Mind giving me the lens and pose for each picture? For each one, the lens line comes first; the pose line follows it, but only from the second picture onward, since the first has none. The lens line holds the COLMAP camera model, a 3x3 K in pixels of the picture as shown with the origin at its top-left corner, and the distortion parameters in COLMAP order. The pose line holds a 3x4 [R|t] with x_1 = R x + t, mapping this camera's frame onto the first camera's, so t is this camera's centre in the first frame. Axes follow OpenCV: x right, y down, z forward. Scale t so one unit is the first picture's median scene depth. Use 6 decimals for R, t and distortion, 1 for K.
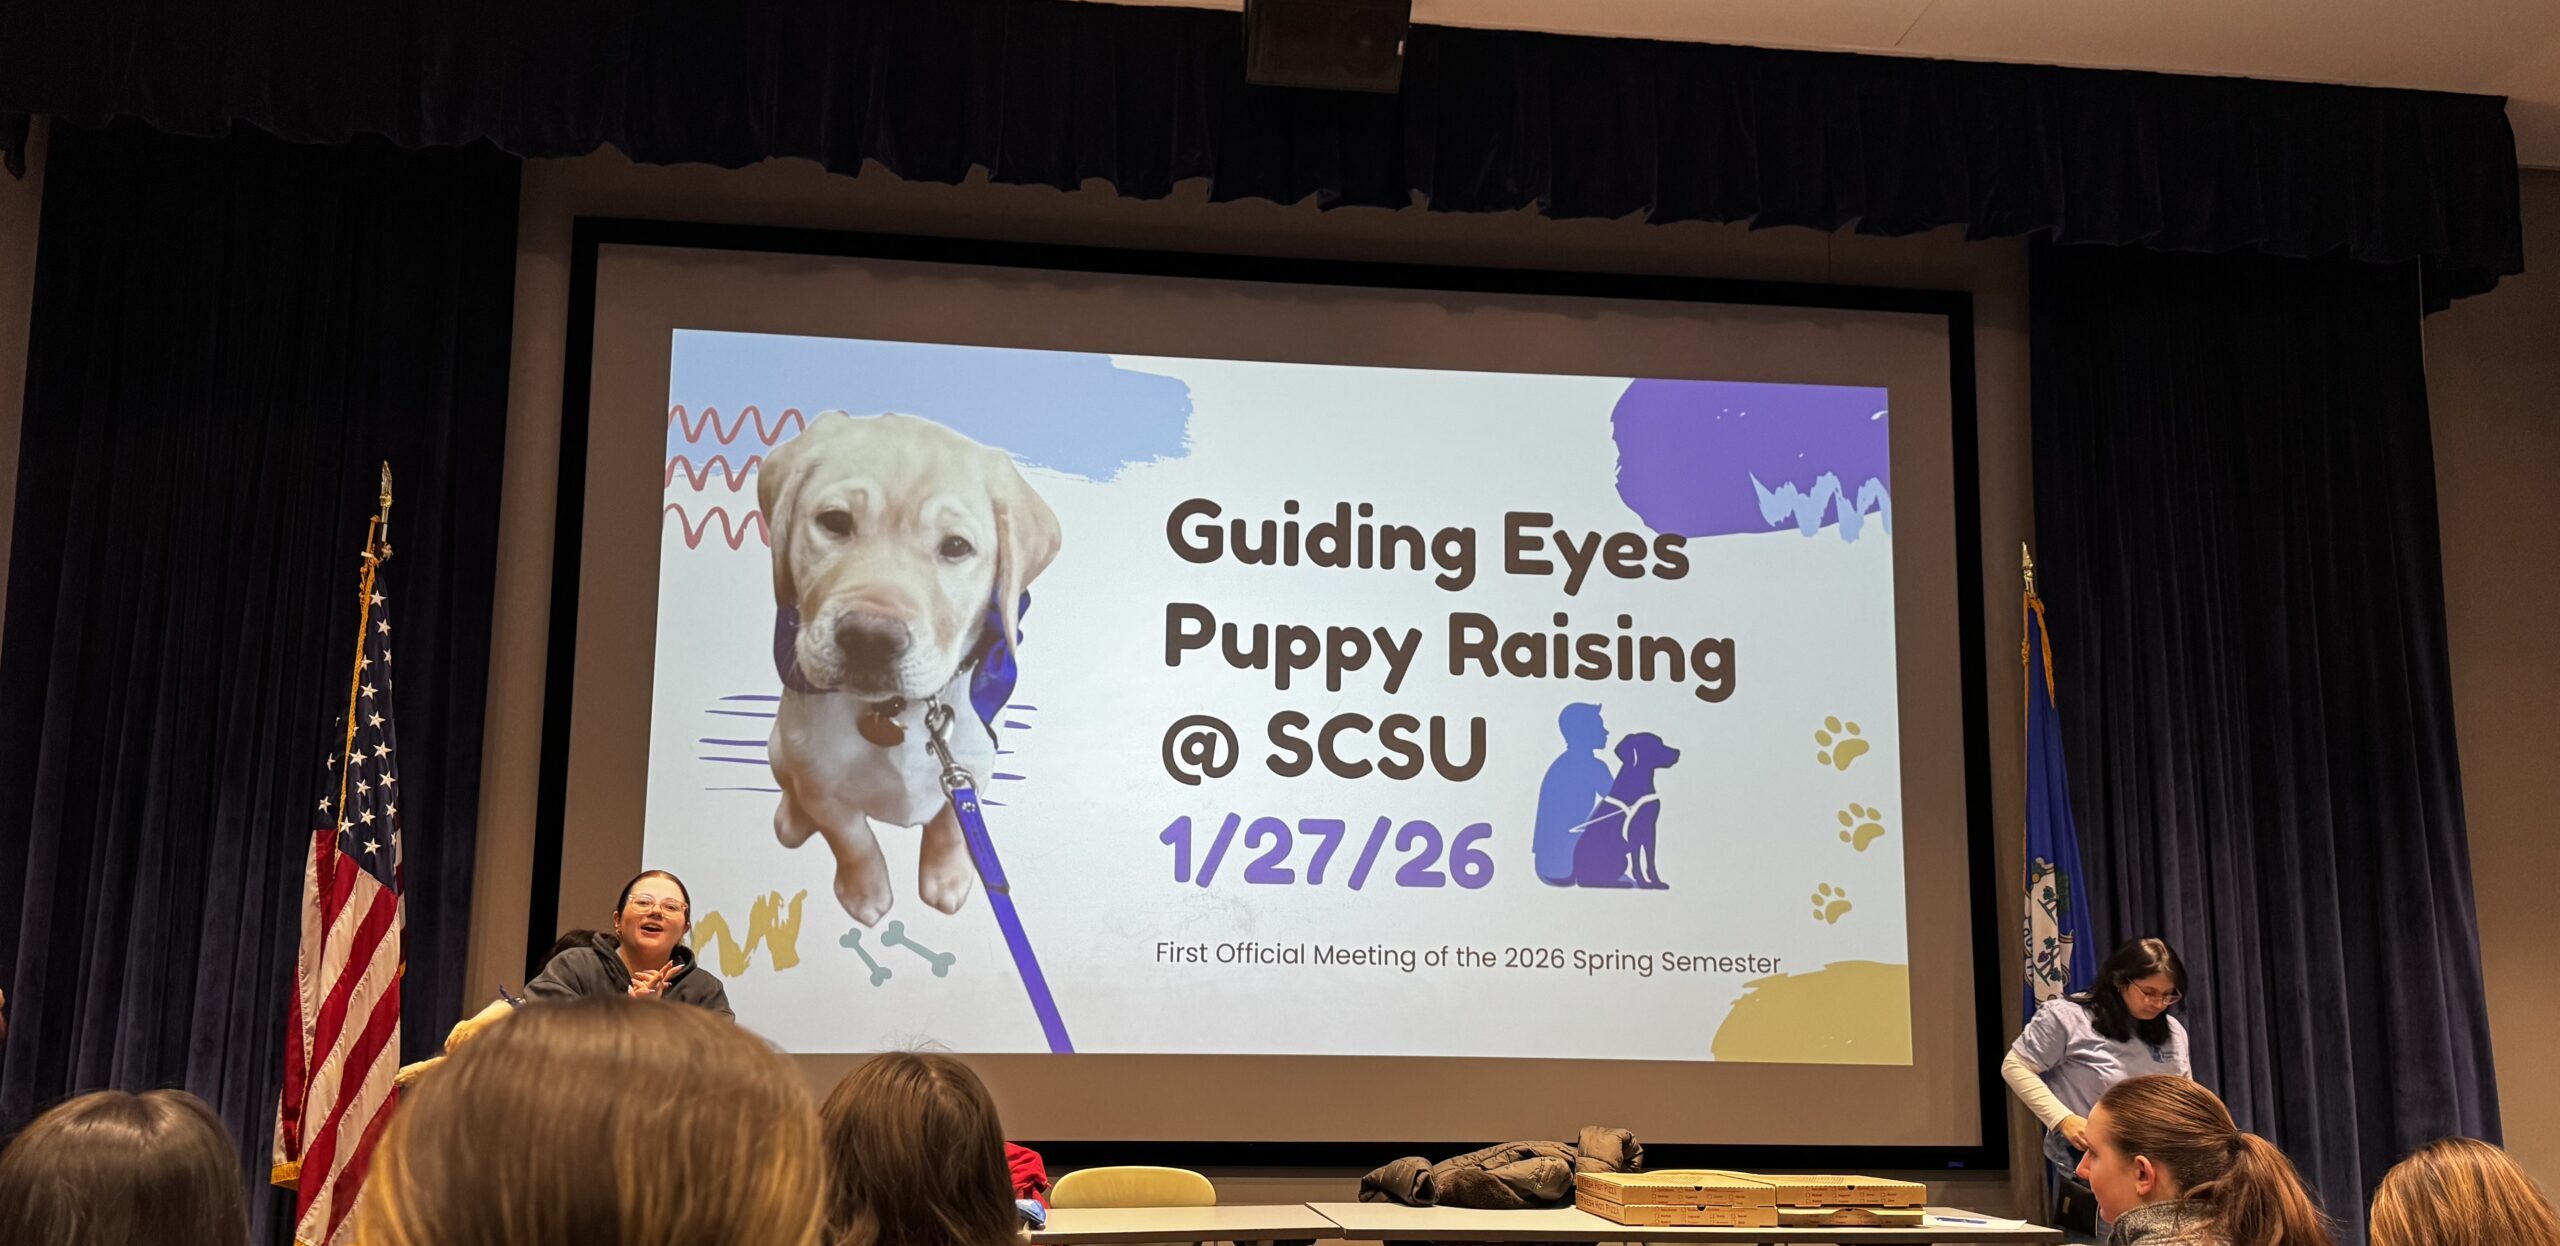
lens RADIAL K [[1820.7, 0, 1279.3], [0, 1820.7, 733.0], [0, 0, 1]] dist [0.002119, -0.002017]
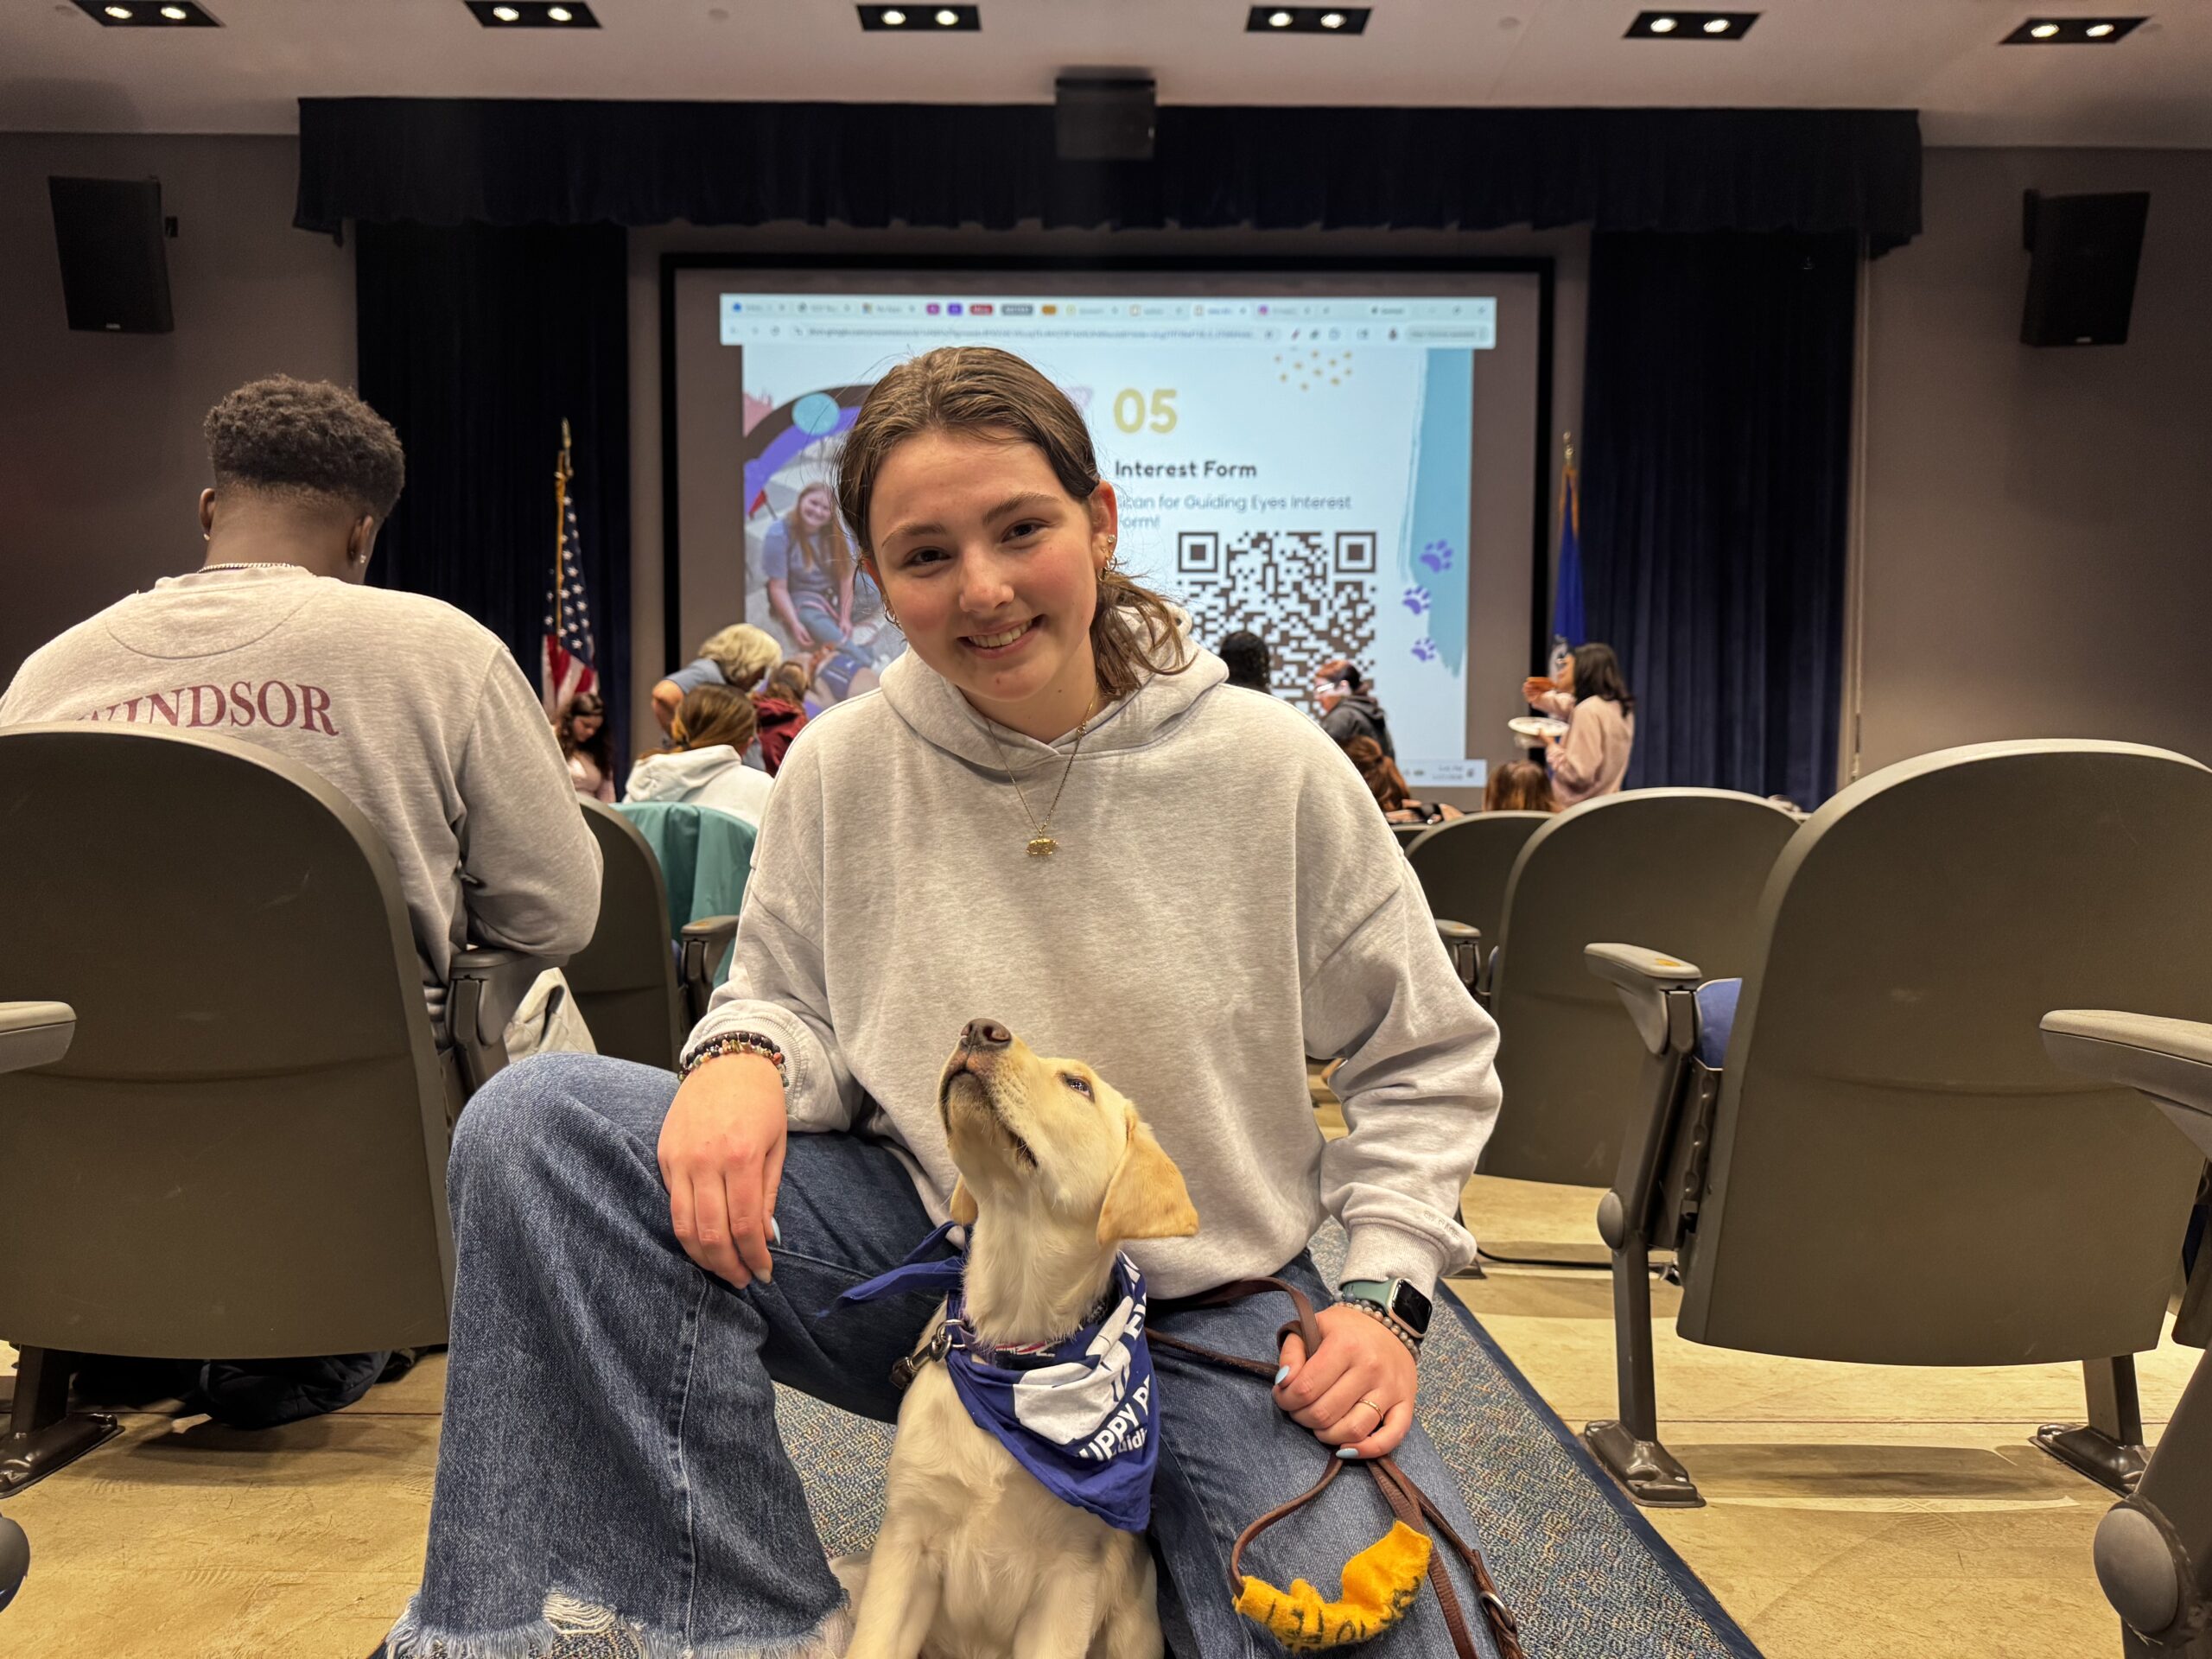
lens RADIAL K [[1657.3, 0, 1106.0], [0, 1657.3, 829.5], [0, 0, 1]] dist [-0.027137, 0.000448]
pose [[0.993158, -0.004489, -0.116689, 0.189207], [0.024613, 0.984861, 0.171592, -0.021710], [0.114152, -0.173290, 0.978233, -0.514262]]
